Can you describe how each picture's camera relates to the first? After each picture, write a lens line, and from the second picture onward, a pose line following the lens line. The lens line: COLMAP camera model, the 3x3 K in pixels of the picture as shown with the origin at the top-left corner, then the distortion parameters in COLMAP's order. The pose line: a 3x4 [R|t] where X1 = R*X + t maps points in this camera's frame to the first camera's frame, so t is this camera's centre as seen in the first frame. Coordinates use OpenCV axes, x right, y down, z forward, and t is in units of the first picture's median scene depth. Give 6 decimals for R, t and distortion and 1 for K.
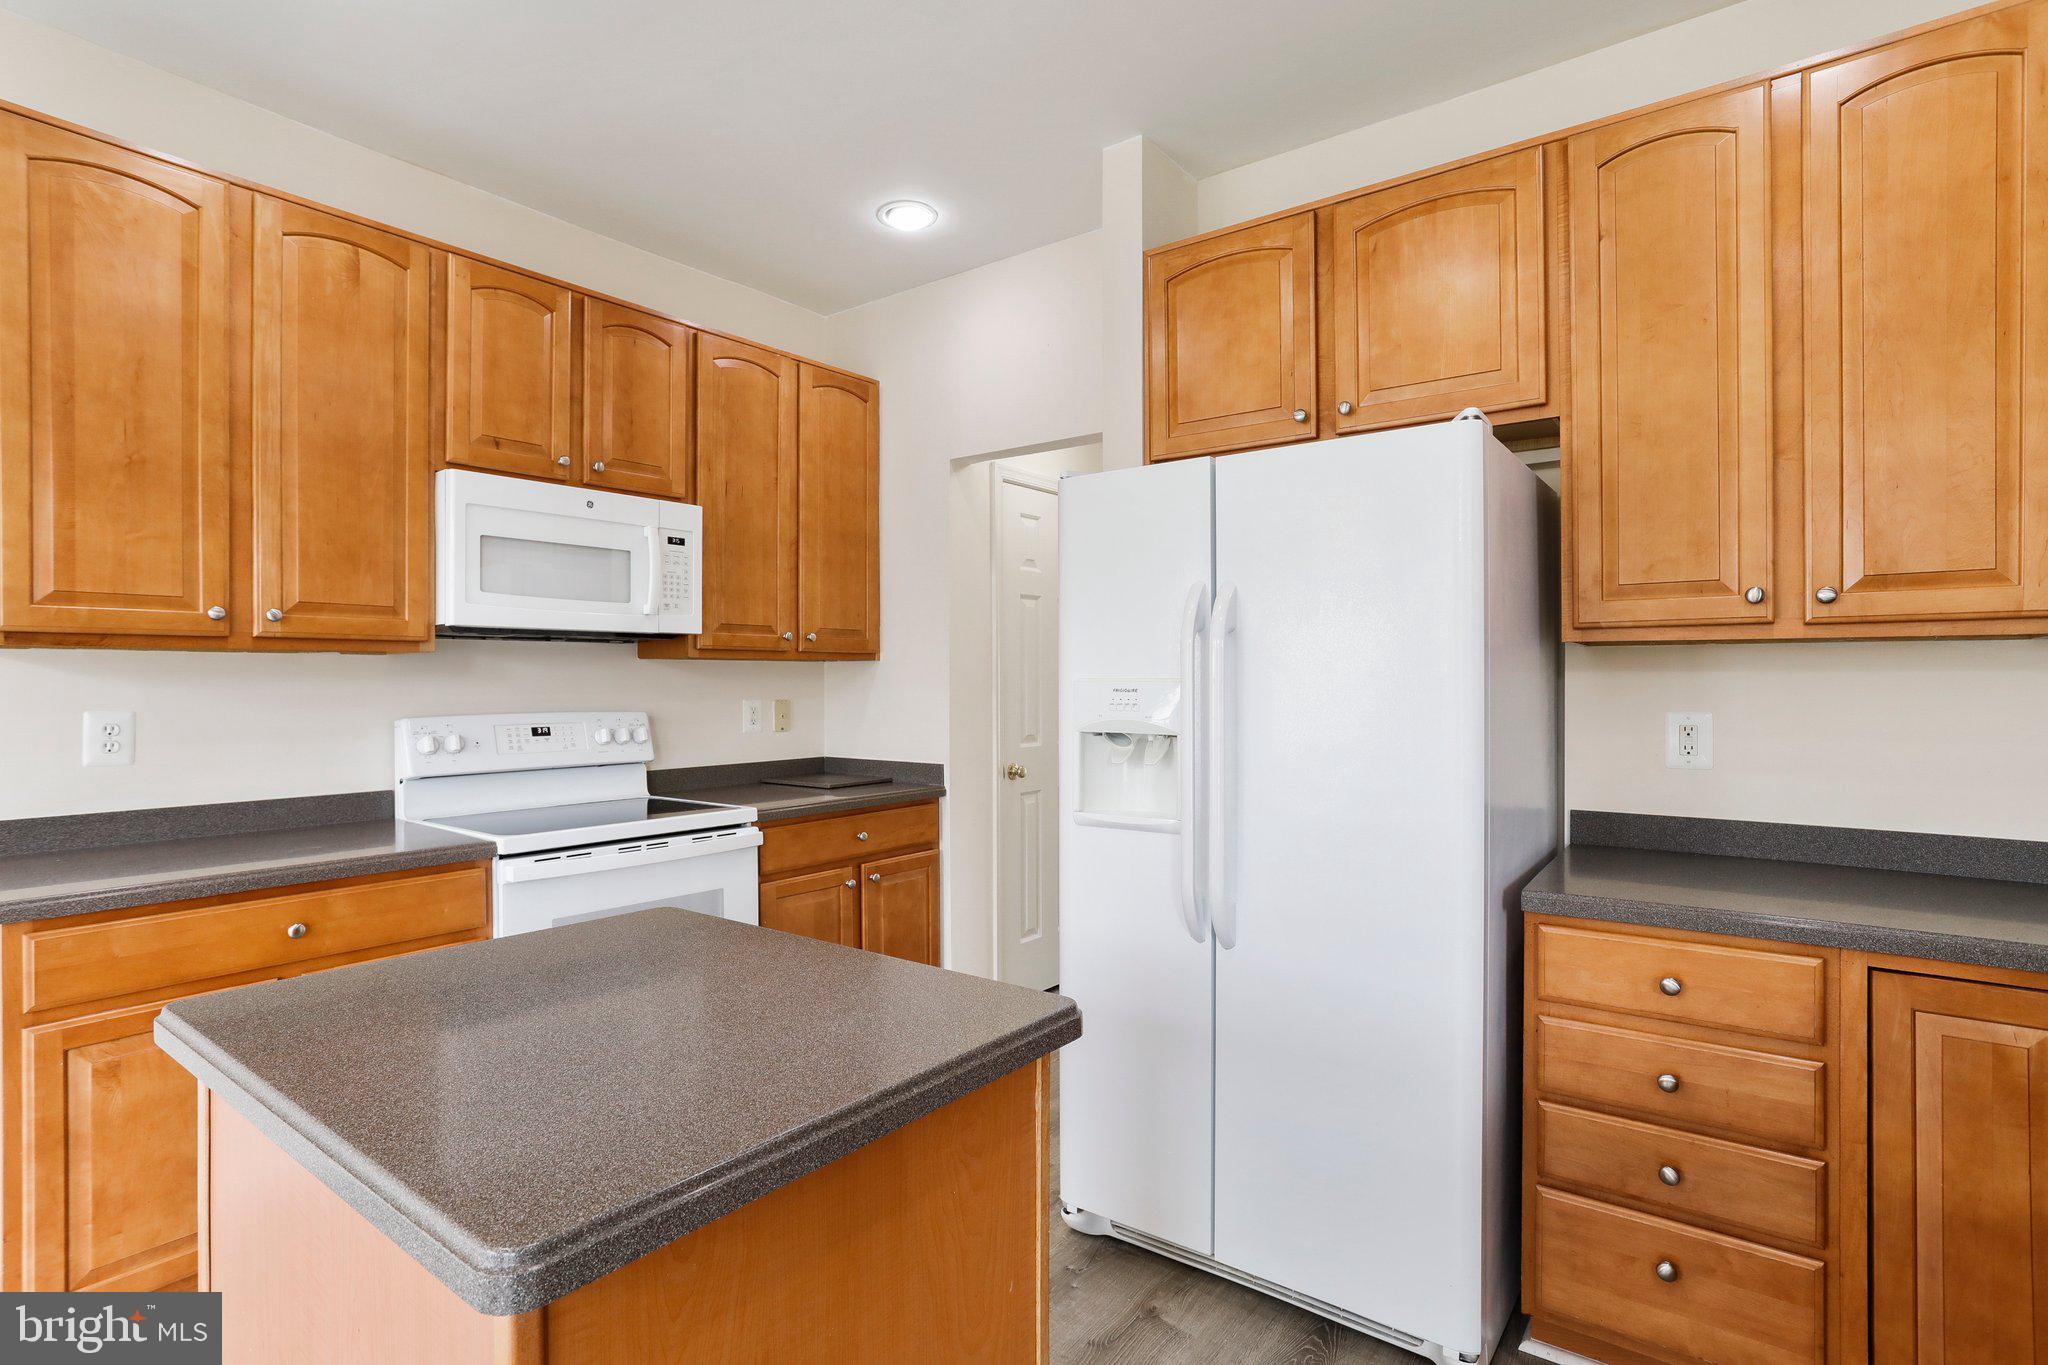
lens RADIAL K [[996.5, 0, 1025.0], [0, 996.5, 685.5], [0, 0, 1]] dist [-0.022479, 0.007837]
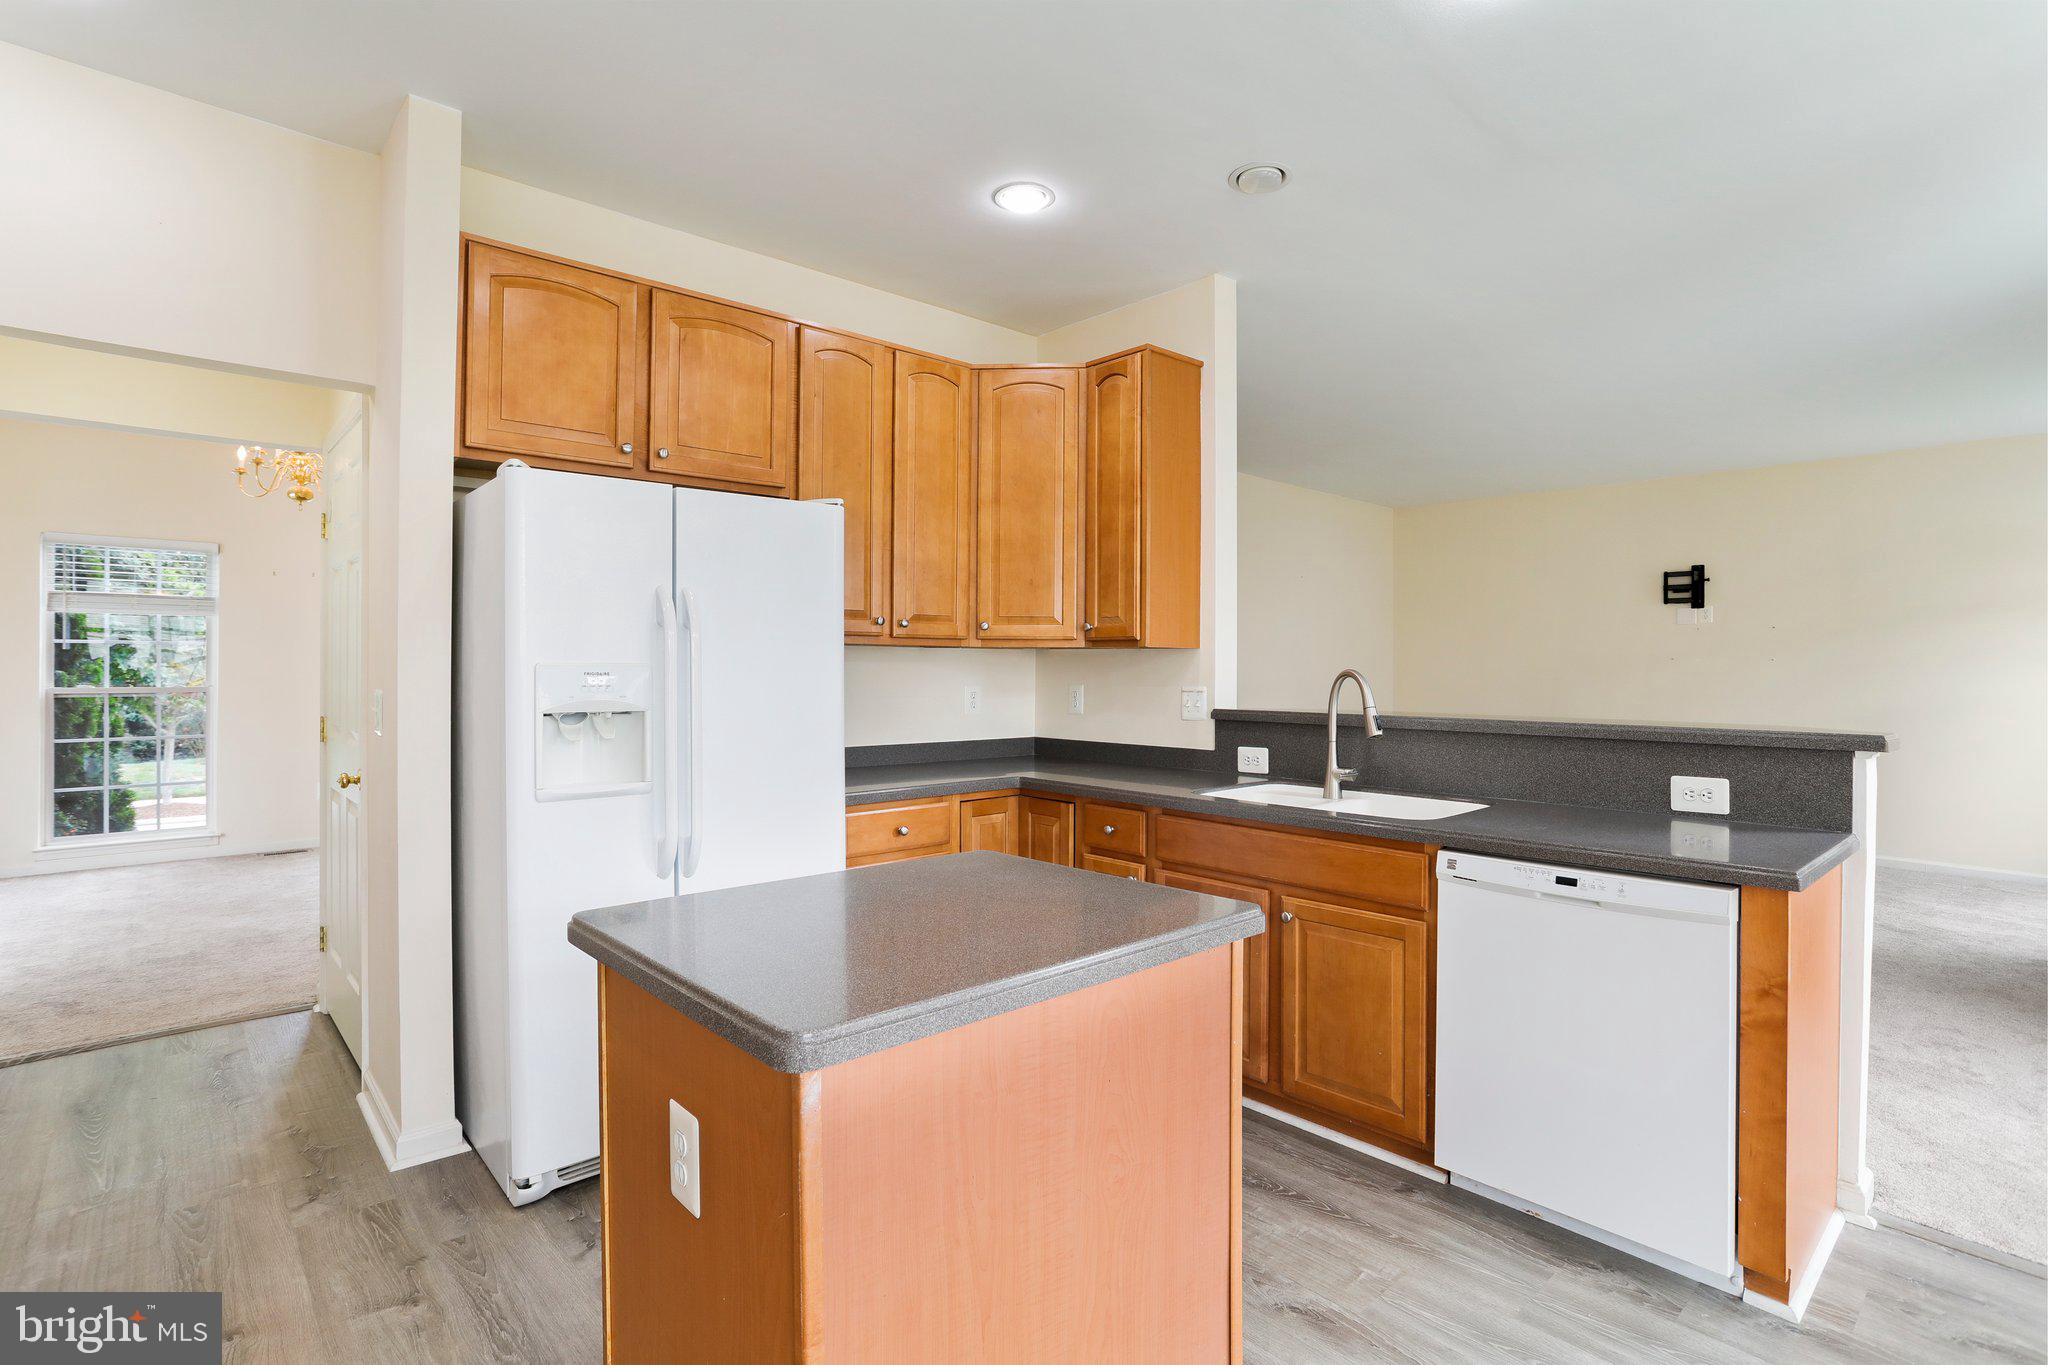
lens RADIAL K [[996.5, 0, 1002.1], [0, 996.5, 663.2], [0, 0, 1]] dist [-0.022479, 0.007837]
pose [[0.194337, 0.010241, 0.980881, -0.877706], [0.008294, 0.999893, -0.012083, 0.010027], [-0.980900, 0.010484, 0.194232, 0.342759]]
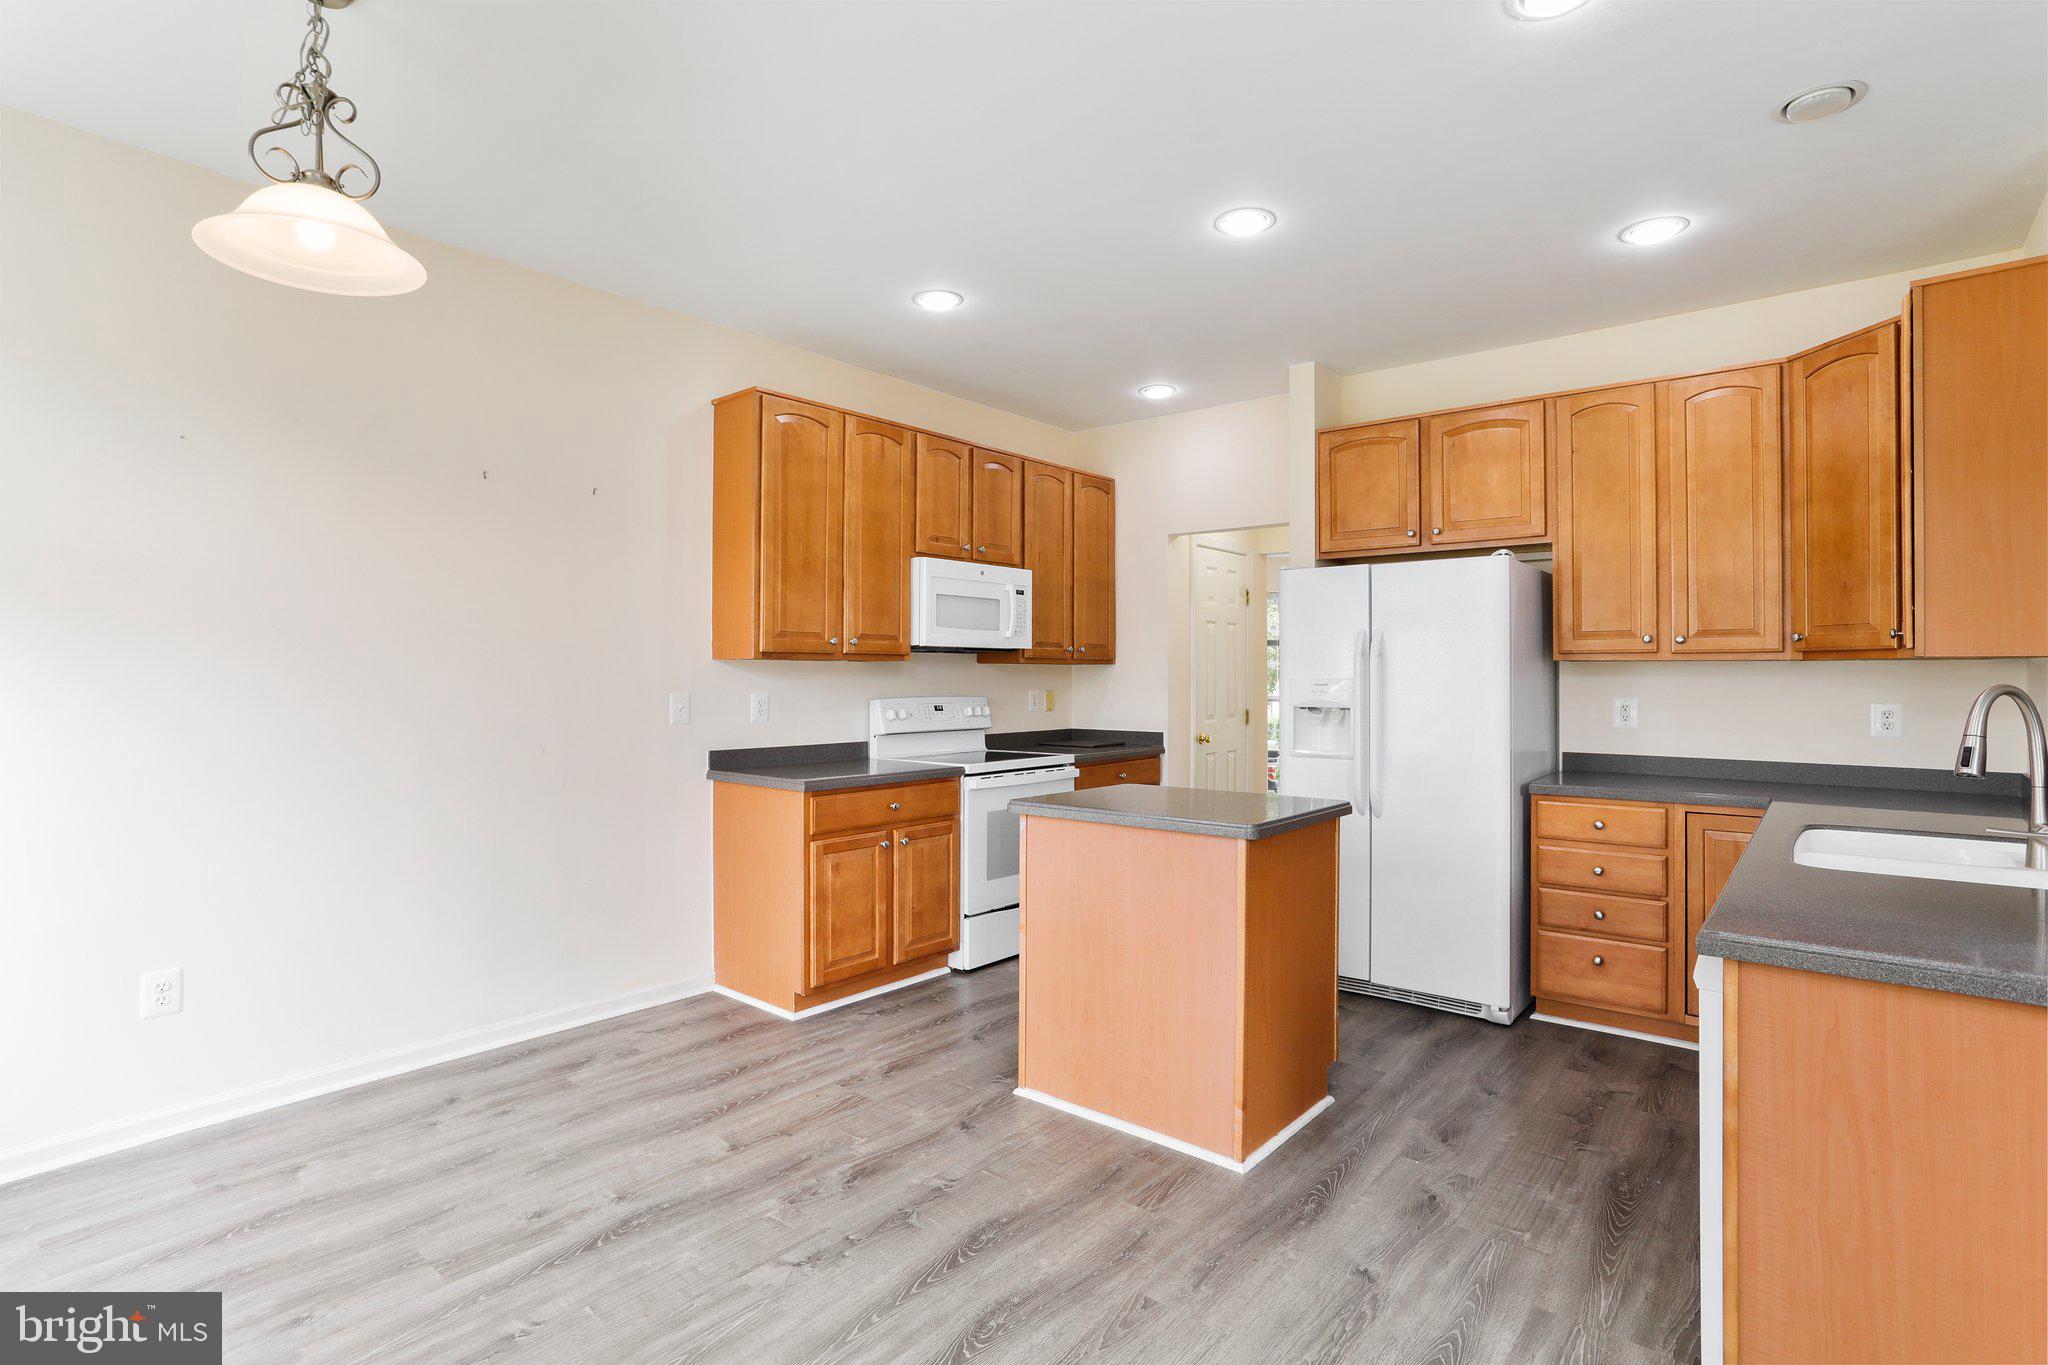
lens RADIAL K [[996.5, 0, 1045.4], [0, 996.5, 664.9], [0, 0, 1]] dist [-0.022479, 0.007837]
pose [[0.999557, 0.004617, -0.029386, -0.356066], [-0.005094, 0.999857, -0.016150, 0.000700], [0.029307, 0.016292, 0.999438, -0.877112]]
